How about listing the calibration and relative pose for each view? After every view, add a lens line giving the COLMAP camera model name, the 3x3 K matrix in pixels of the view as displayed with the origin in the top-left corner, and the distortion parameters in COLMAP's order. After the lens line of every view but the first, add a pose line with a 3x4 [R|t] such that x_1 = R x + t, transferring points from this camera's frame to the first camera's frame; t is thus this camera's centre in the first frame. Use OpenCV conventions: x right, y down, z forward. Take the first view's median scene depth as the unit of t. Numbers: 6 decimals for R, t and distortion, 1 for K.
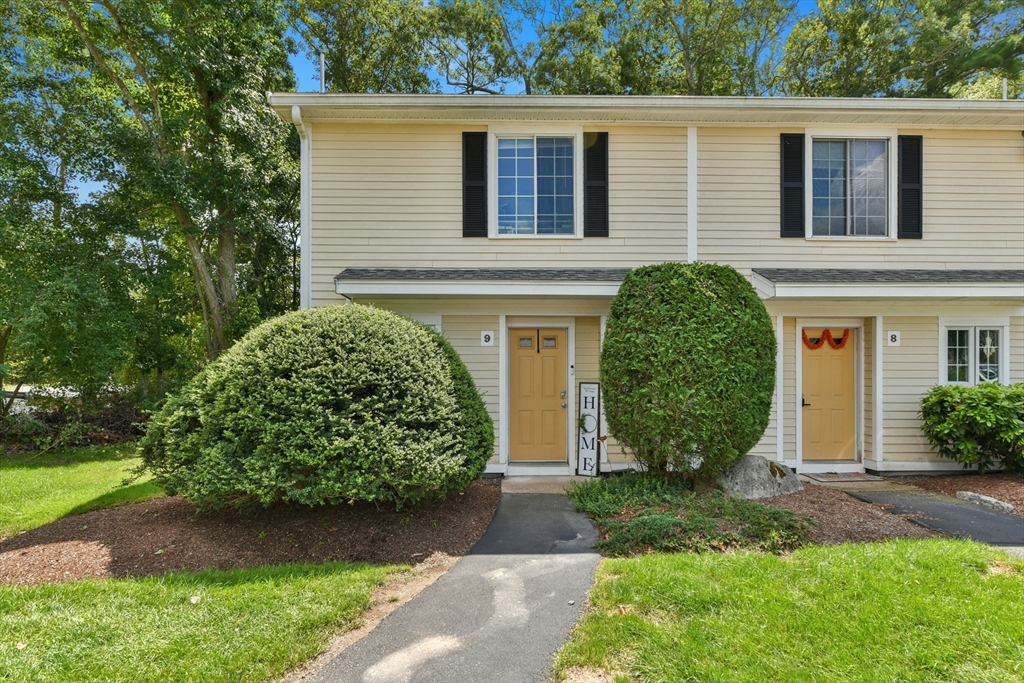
lens RADIAL K [[579.9, 0, 518.0], [0, 579.9, 375.1], [0, 0, 1]] dist [-0.002835, -0.001887]
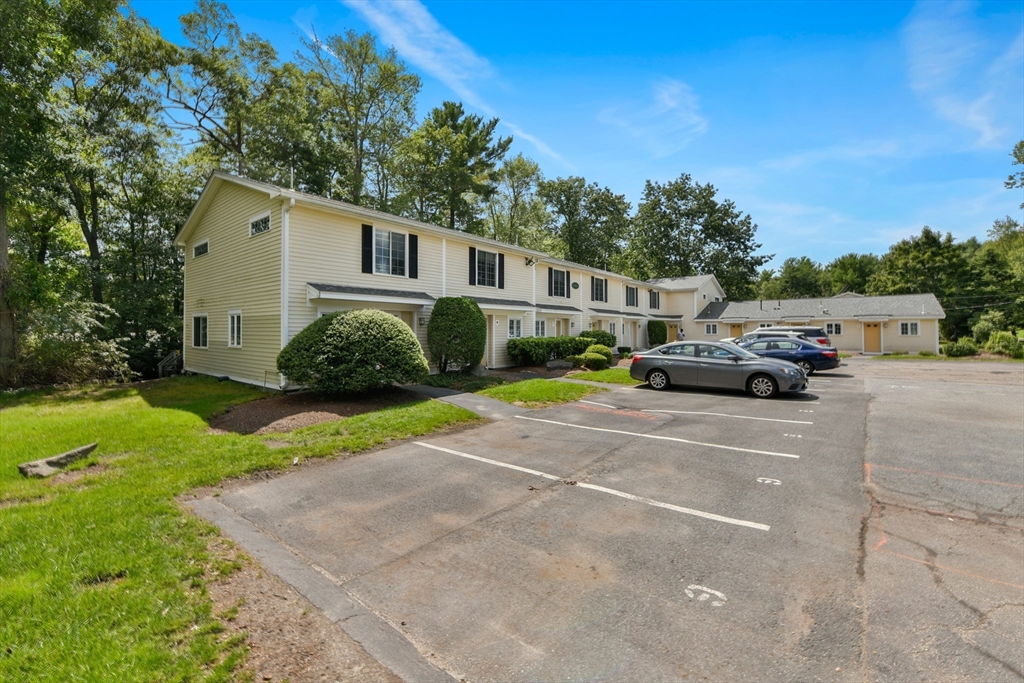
lens RADIAL K [[411.2, 0, 516.1], [0, 411.2, 329.1], [0, 0, 1]] dist [-0.002899, 0.000776]
pose [[0.652465, 0.003670, 0.757810, -0.879264], [-0.005857, 0.999983, 0.000200, -0.031333], [-0.757796, -0.004569, 0.652475, -0.434030]]
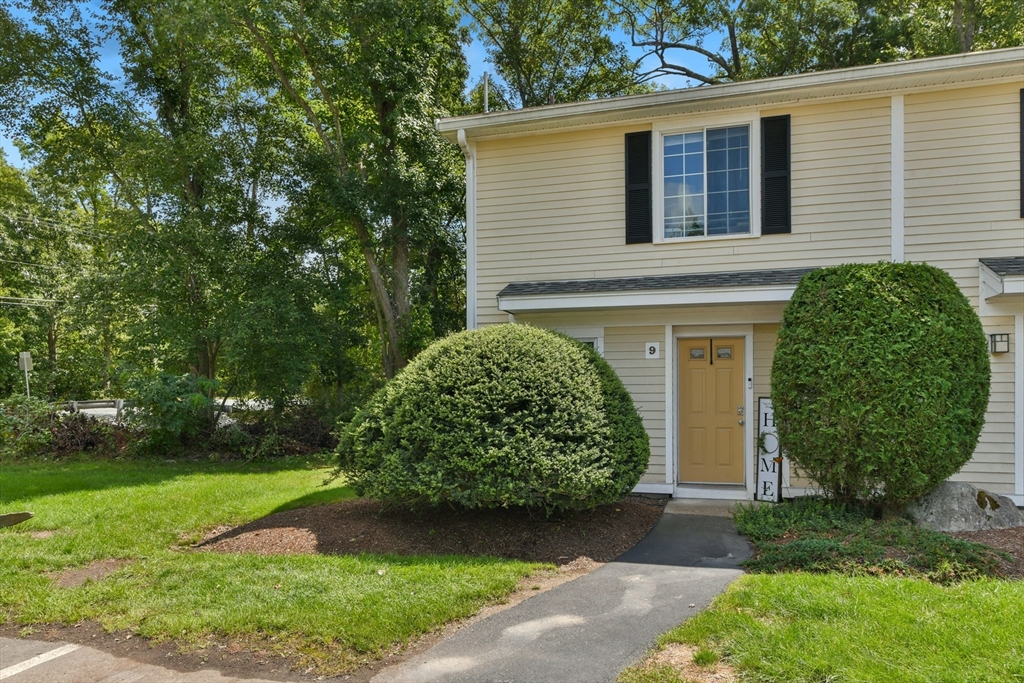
lens RADIAL K [[709.6, 0, 505.4], [0, 709.6, 390.8], [0, 0, 1]] dist [-0.004723, -0.002071]
pose [[0.949415, -0.002420, -0.314016, 0.081648], [0.004603, 0.999970, 0.006210, -0.005902], [0.313991, -0.007342, 0.949397, -0.168201]]
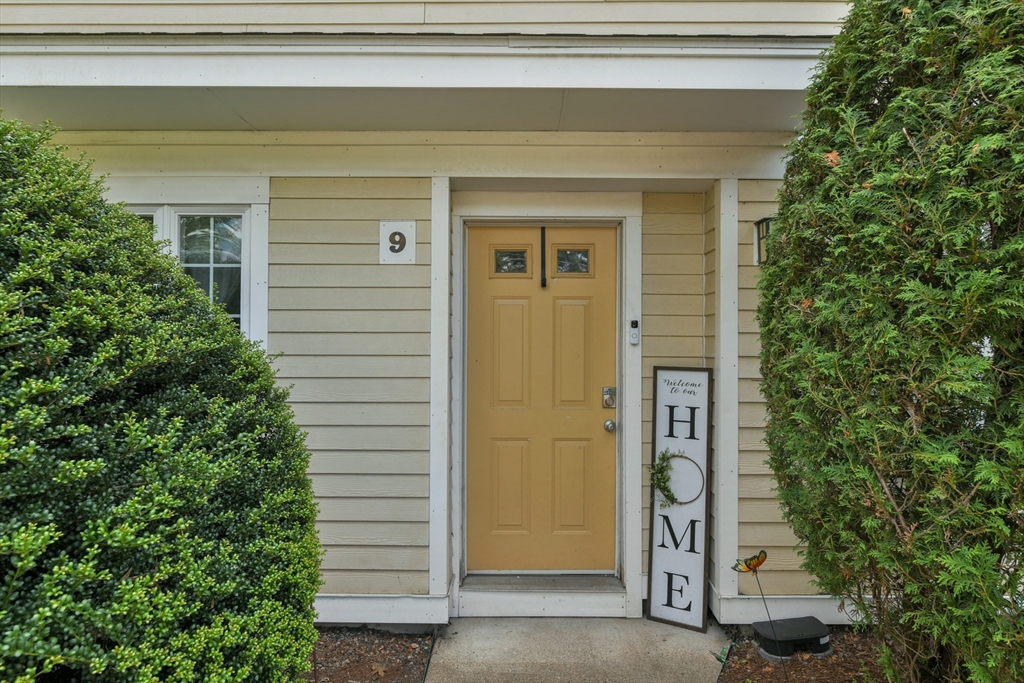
lens RADIAL K [[624.6, 0, 510.5], [0, 624.6, 344.0], [0, 0, 1]] dist [0.004768, 0.000300]
pose [[0.998996, 0.003583, -0.044660, 0.033350], [-0.003857, 0.999974, -0.006049, 0.000973], [0.044638, 0.006215, 0.998984, 0.617346]]
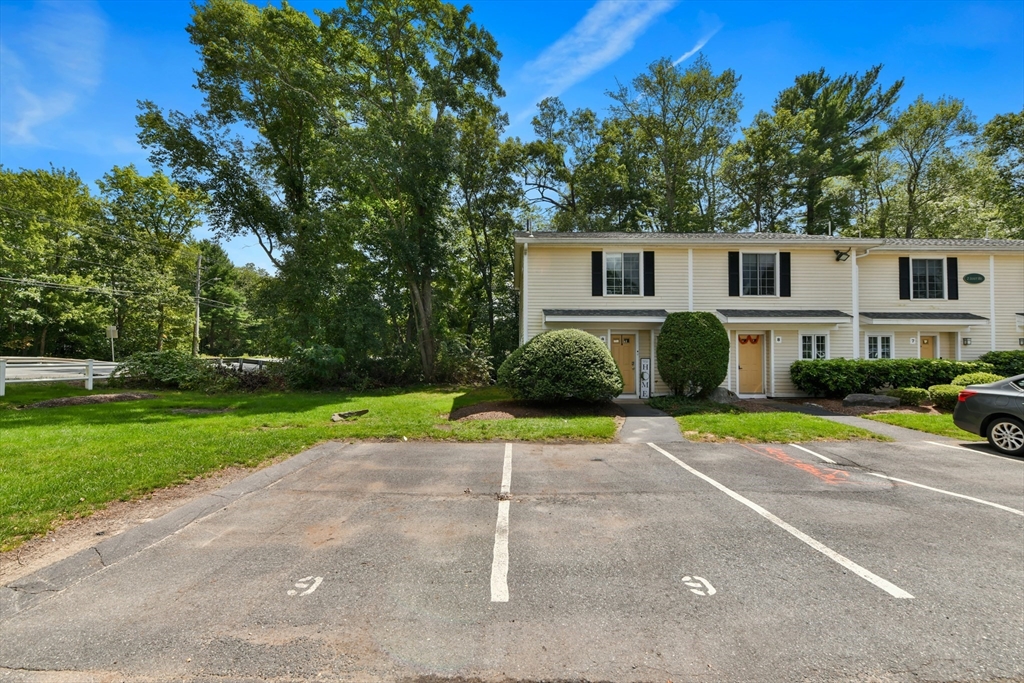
lens RADIAL K [[411.2, 0, 519.2], [0, 411.2, 343.6], [0, 0, 1]] dist [-0.002899, 0.000776]
pose [[0.999823, 0.004134, -0.018379, -0.359782], [-0.004515, 0.999775, -0.020732, -0.009747], [0.018289, 0.020812, 0.999616, -0.665513]]
